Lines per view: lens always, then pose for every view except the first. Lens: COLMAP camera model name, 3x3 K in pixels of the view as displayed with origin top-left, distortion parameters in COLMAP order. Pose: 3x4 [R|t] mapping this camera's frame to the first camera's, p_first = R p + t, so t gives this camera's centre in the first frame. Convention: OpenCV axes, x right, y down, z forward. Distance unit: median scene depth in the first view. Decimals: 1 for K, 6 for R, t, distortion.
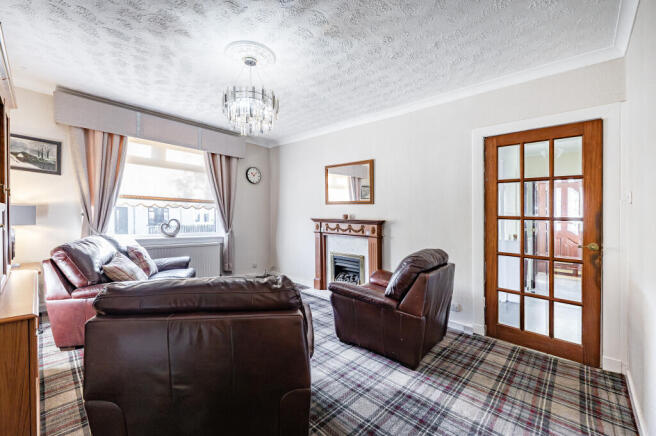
lens RADIAL K [[272.6, 0, 325.7], [0, 272.6, 227.0], [0, 0, 1]] dist [-0.000127, 0.000058]
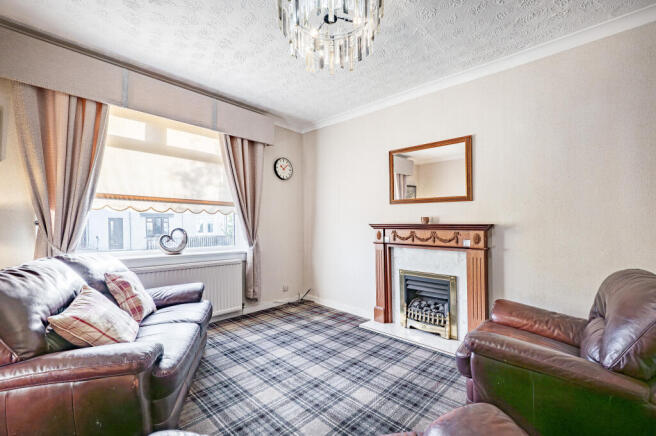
lens RADIAL K [[274.1, 0, 332.4], [0, 274.1, 230.4], [0, 0, 1]] dist [-0.008301, -0.000022]
pose [[0.999661, -0.019353, 0.017437, -0.179132], [0.019662, 0.999649, -0.017738, -0.003820], [-0.017088, 0.018075, 0.999691, 0.300278]]
